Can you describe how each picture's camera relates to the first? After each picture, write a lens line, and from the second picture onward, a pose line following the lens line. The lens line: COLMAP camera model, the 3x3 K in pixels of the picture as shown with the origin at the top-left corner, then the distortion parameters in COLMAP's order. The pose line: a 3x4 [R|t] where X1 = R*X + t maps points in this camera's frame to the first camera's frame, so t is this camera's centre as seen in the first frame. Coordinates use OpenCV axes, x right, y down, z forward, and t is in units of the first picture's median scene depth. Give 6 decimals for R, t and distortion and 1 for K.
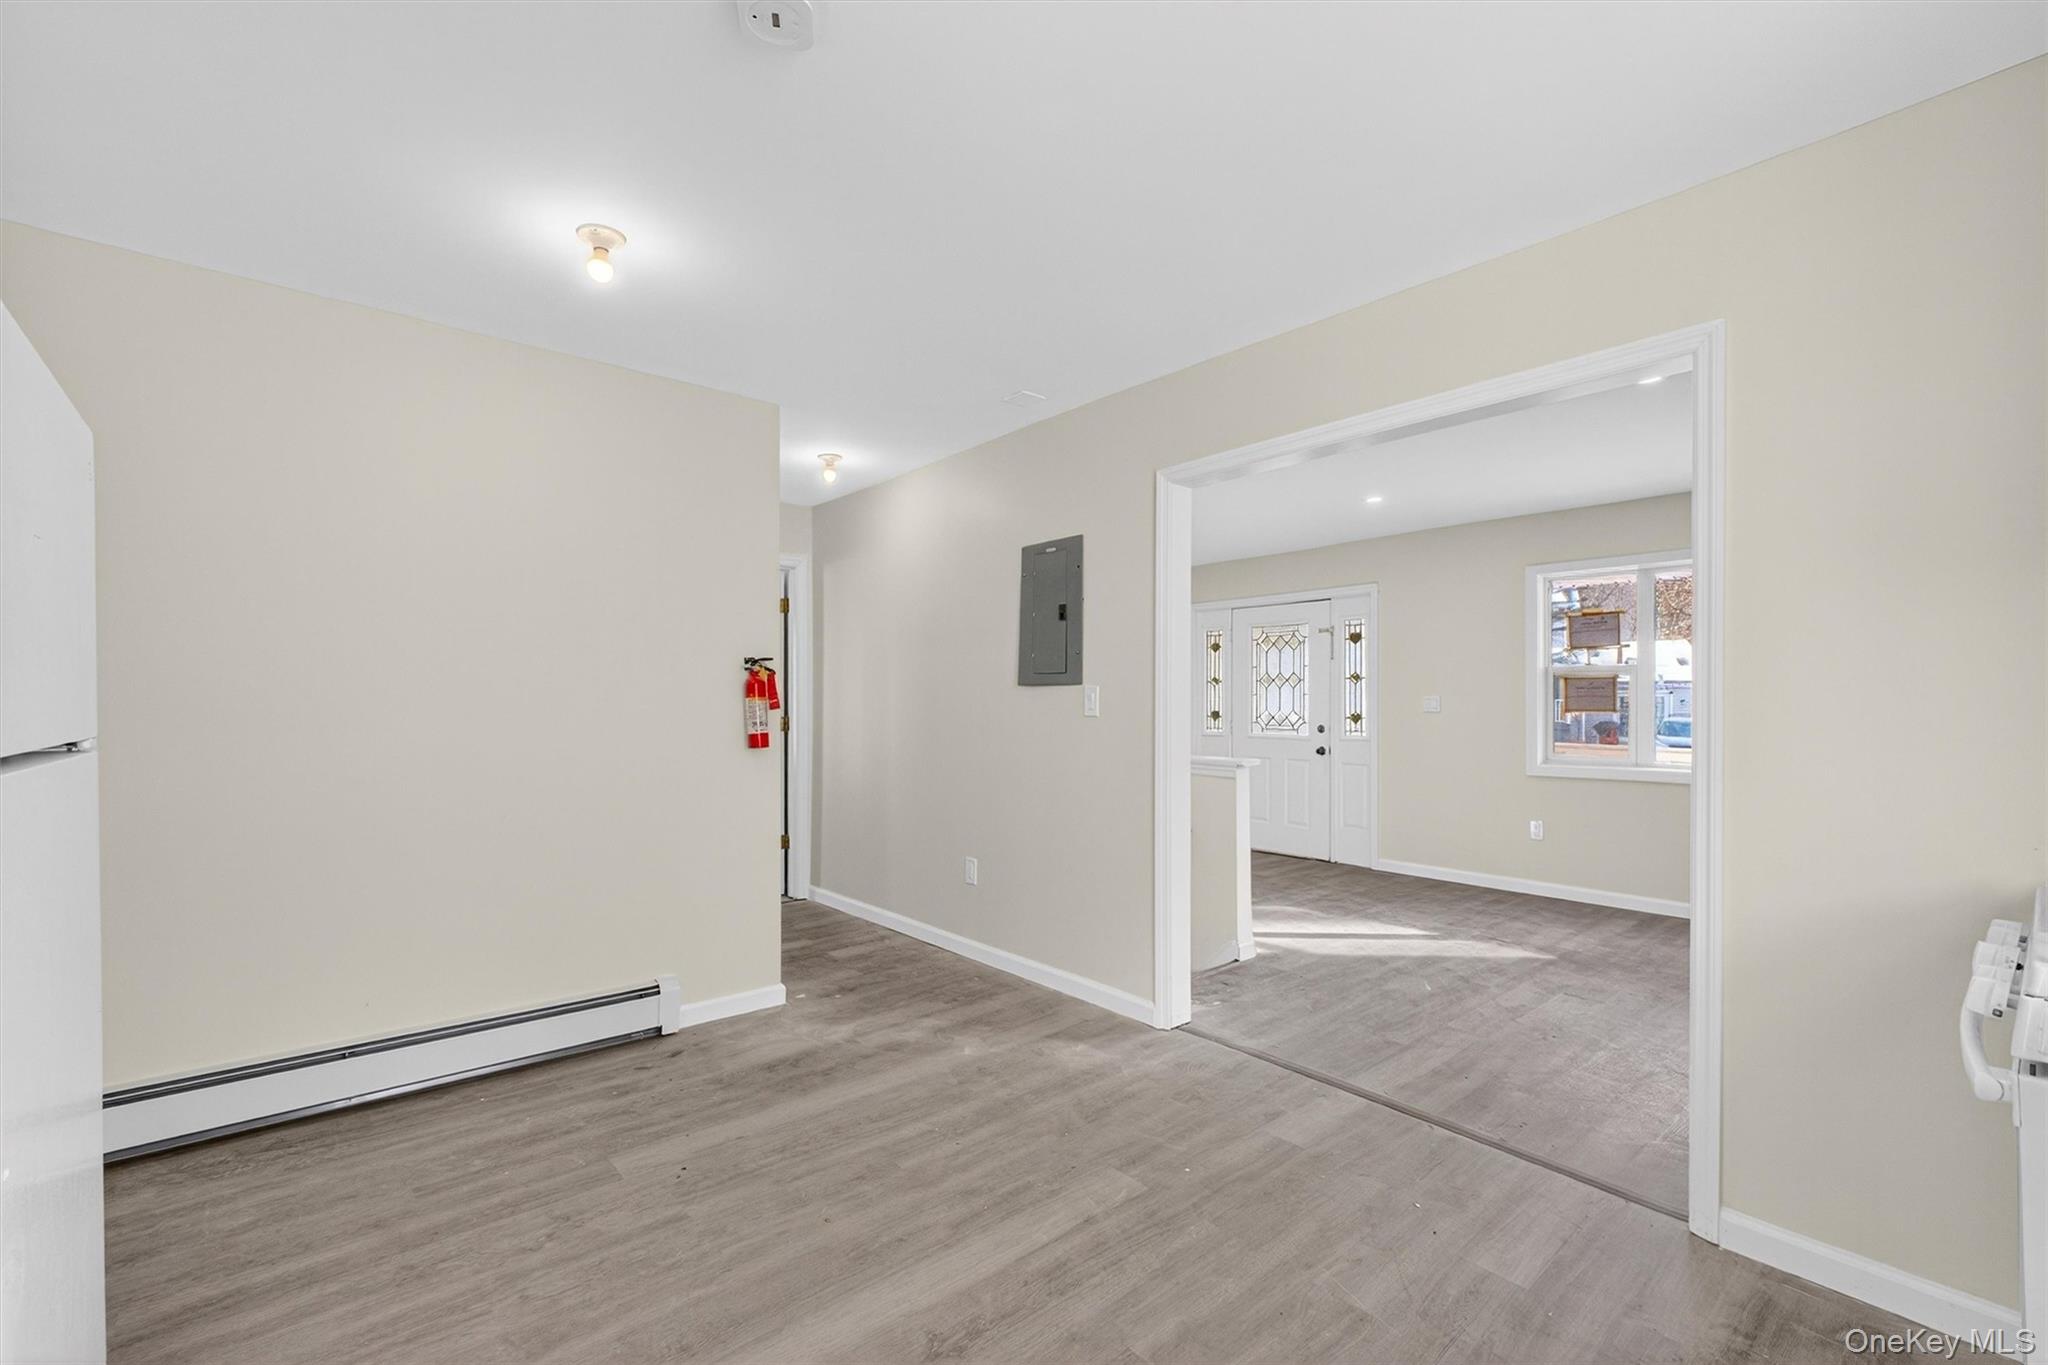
lens RADIAL K [[877.8, 0, 1024.0], [0, 877.8, 682.5], [0, 0, 1]] dist [0.002379, 0.000171]
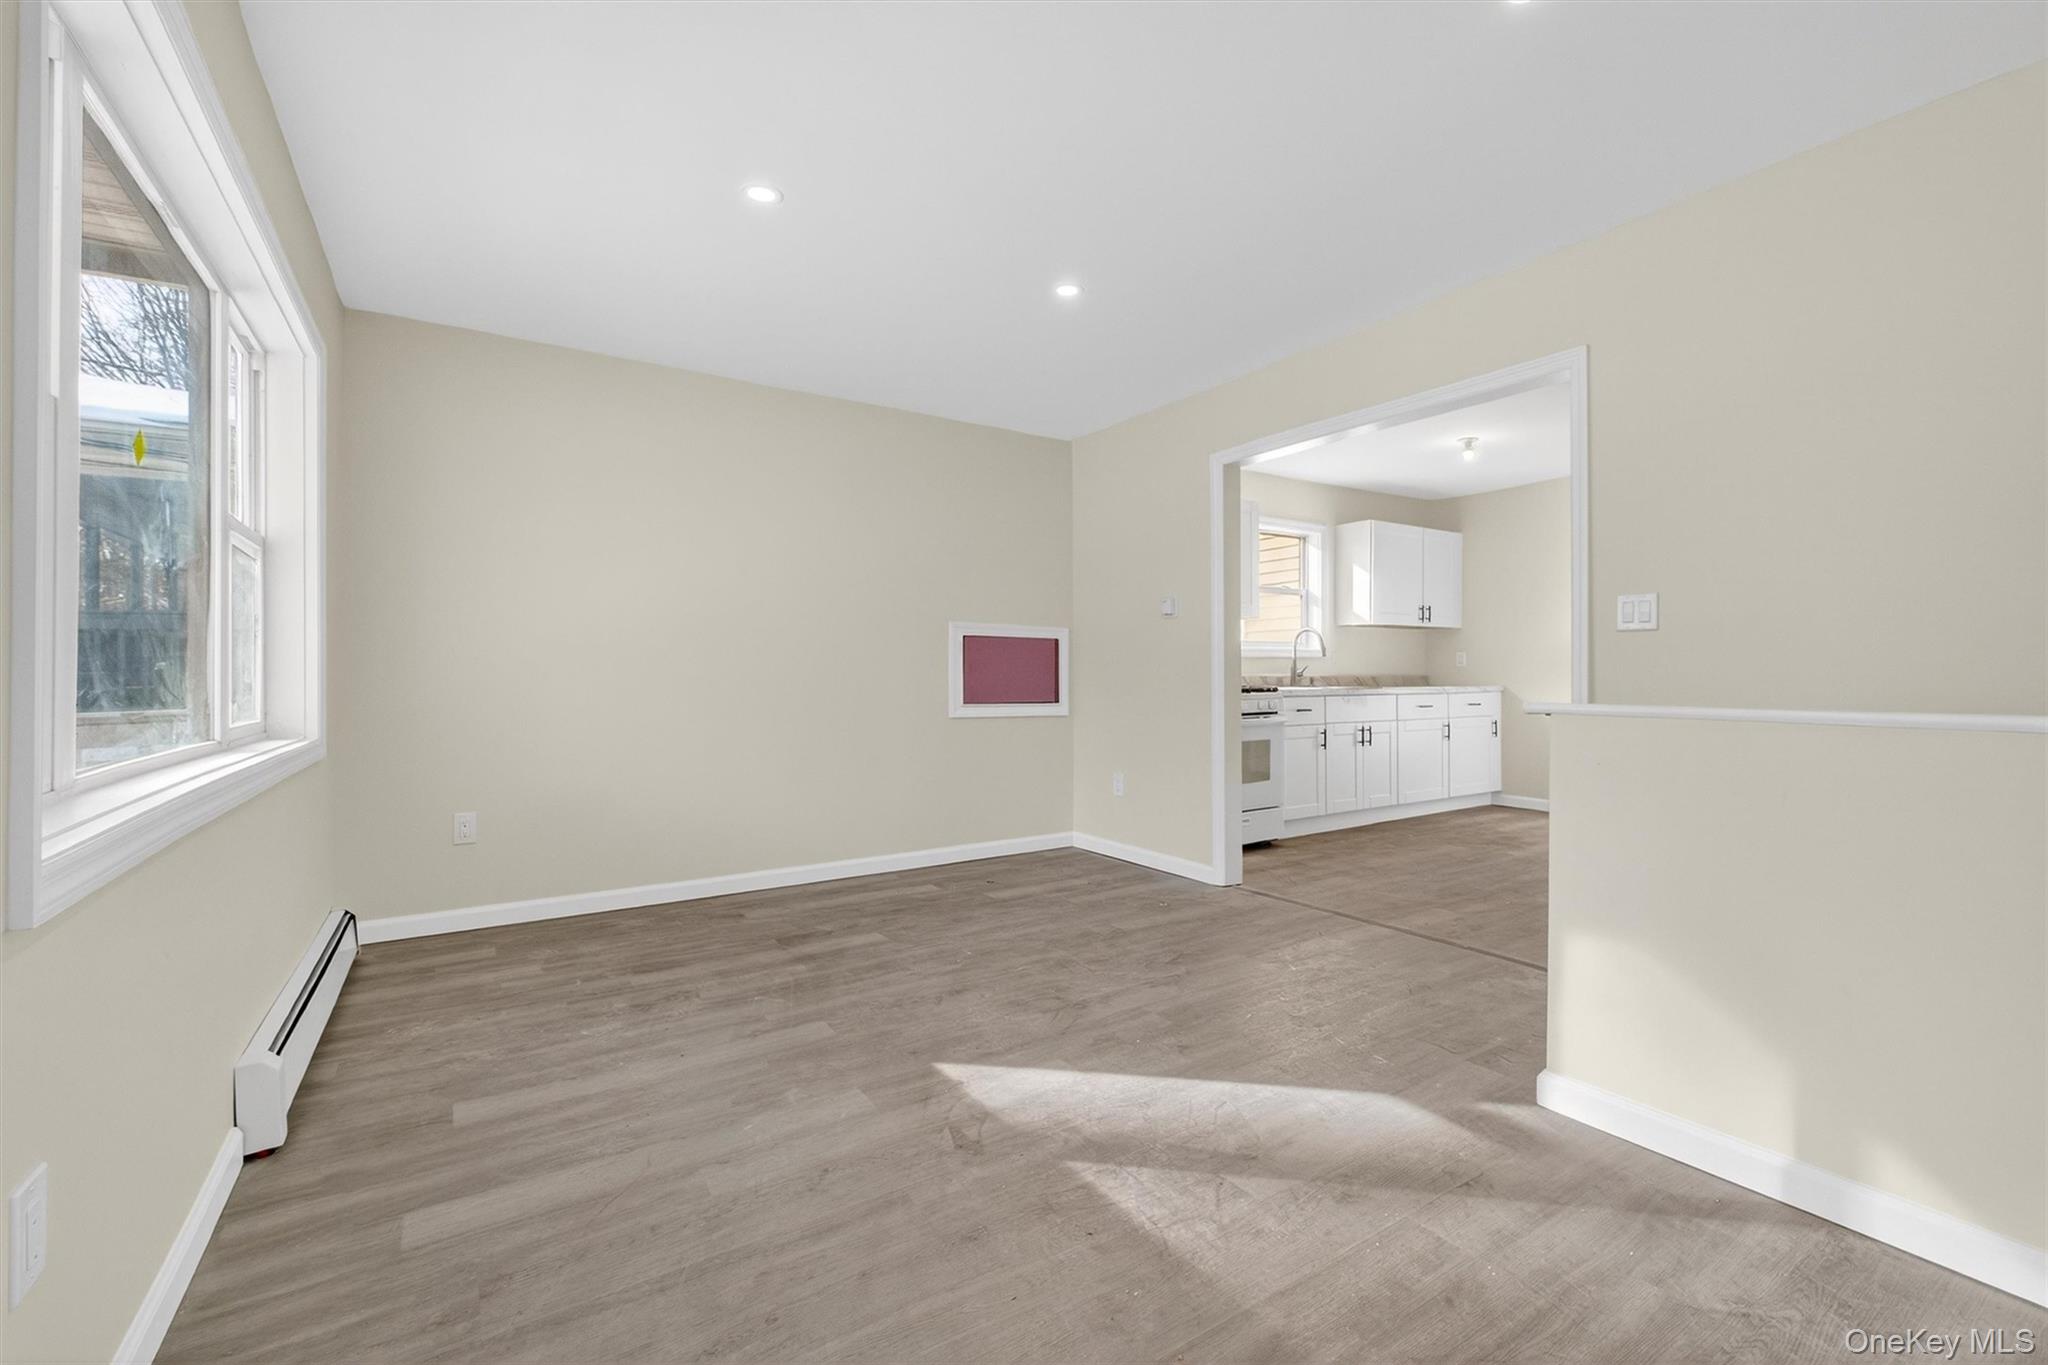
lens RADIAL K [[860.1, 0, 1042.1], [0, 860.1, 684.5], [0, 0, 1]] dist [0.010530, 0.000002]
pose [[-0.993009, -0.002342, 0.118018, 0.517614], [-0.003077, 0.999977, -0.006048, 0.085213], [-0.118001, -0.006369, -0.992993, 1.621830]]
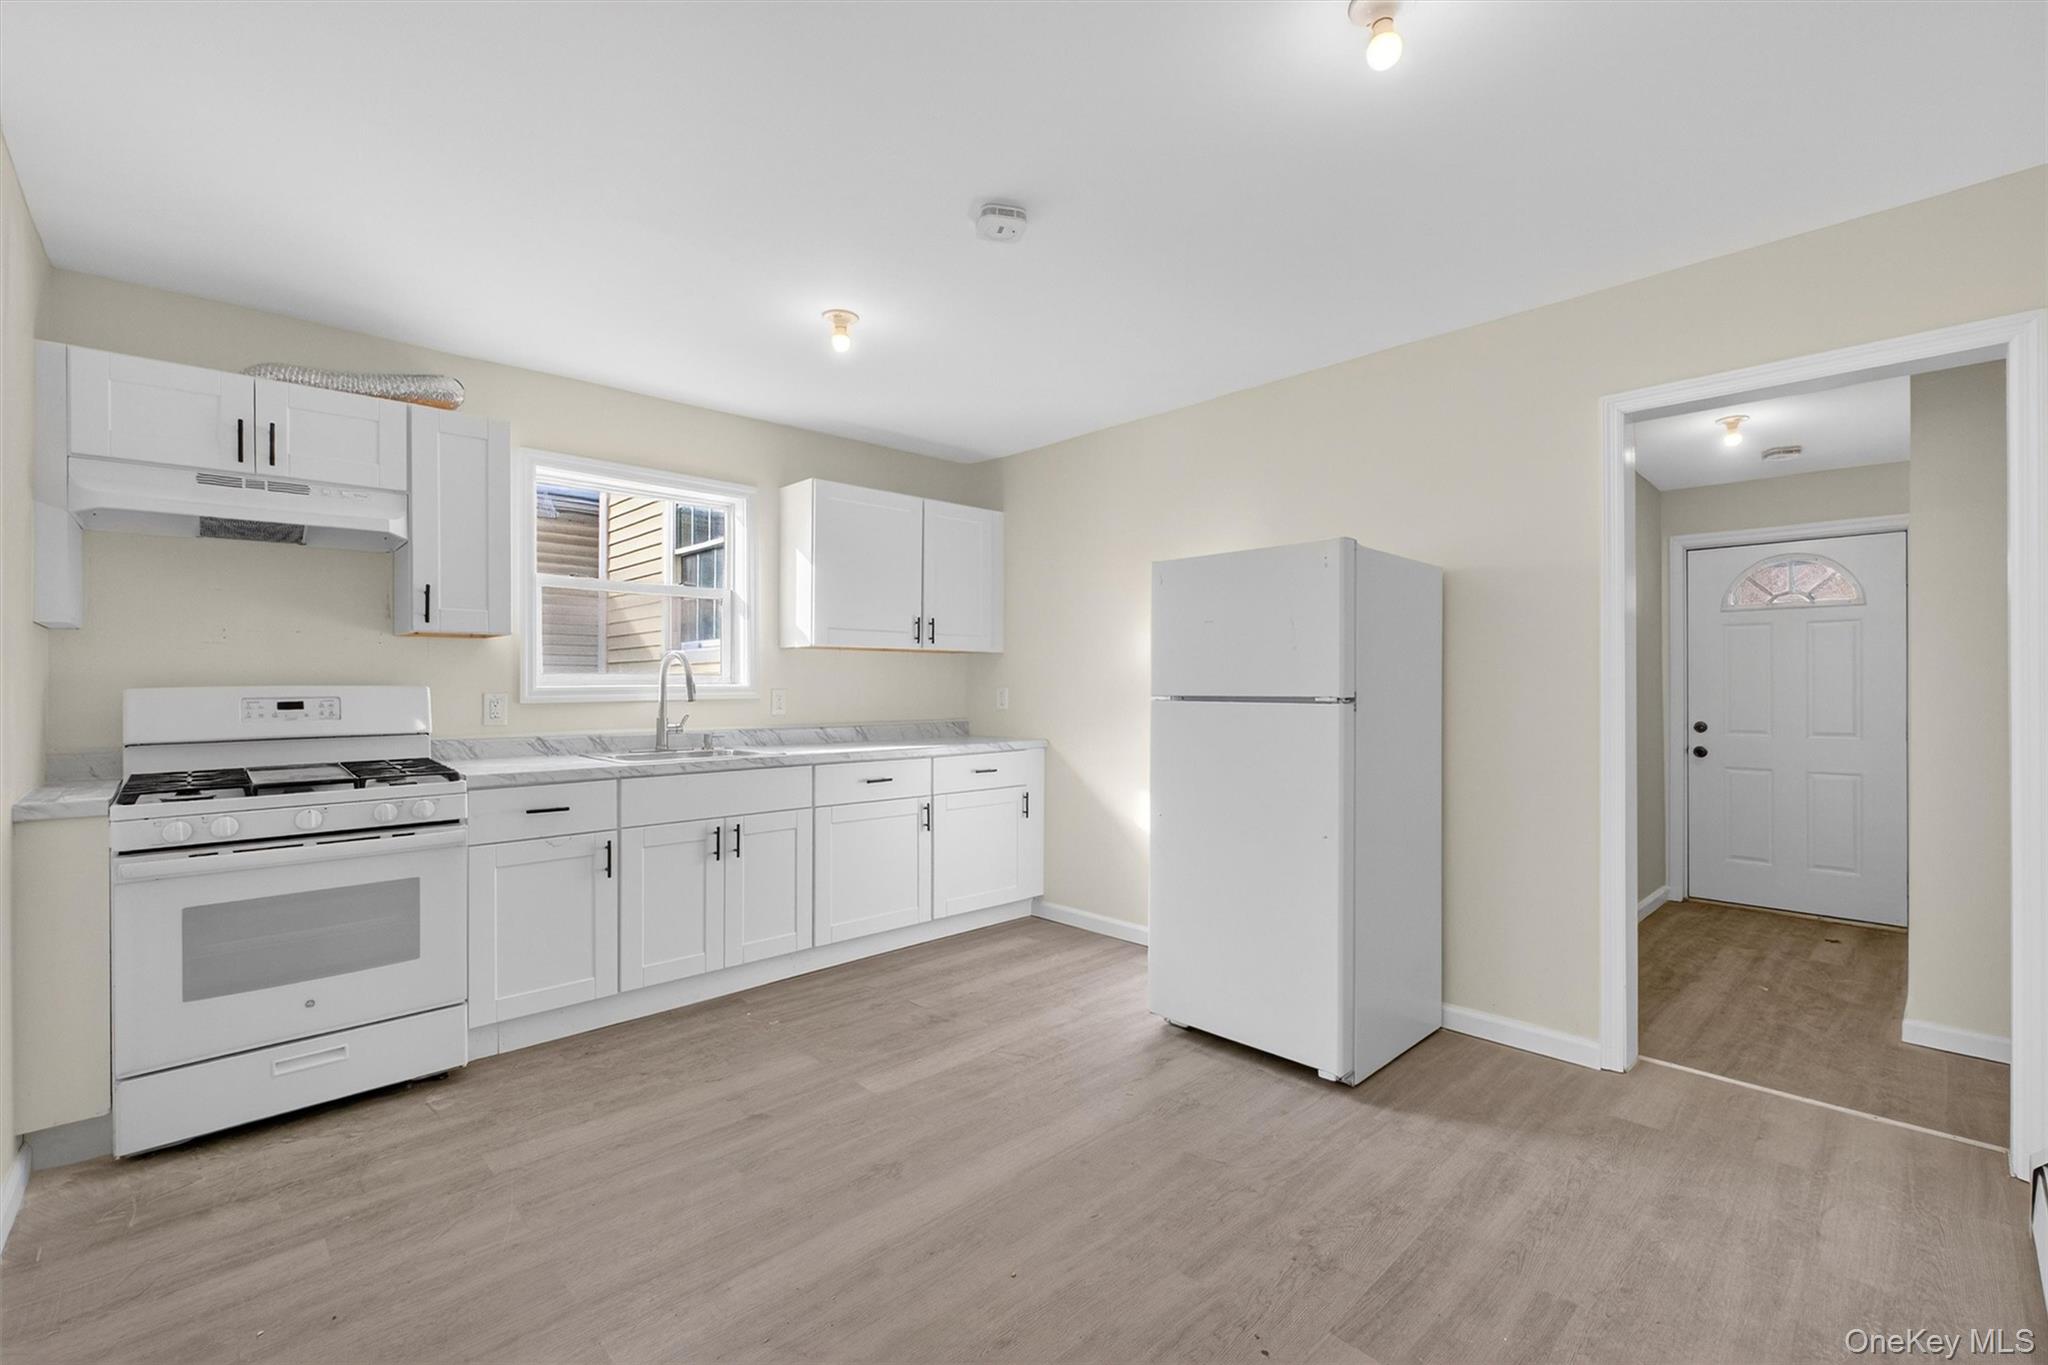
lens RADIAL K [[877.8, 0, 1024.0], [0, 877.8, 682.5], [0, 0, 1]] dist [0.002379, 0.000171]
pose [[-0.998972, -0.003123, -0.045221, -0.098927], [-0.002241, 0.999807, -0.019535, 0.022723], [0.045274, -0.019413, -0.998786, 0.989026]]
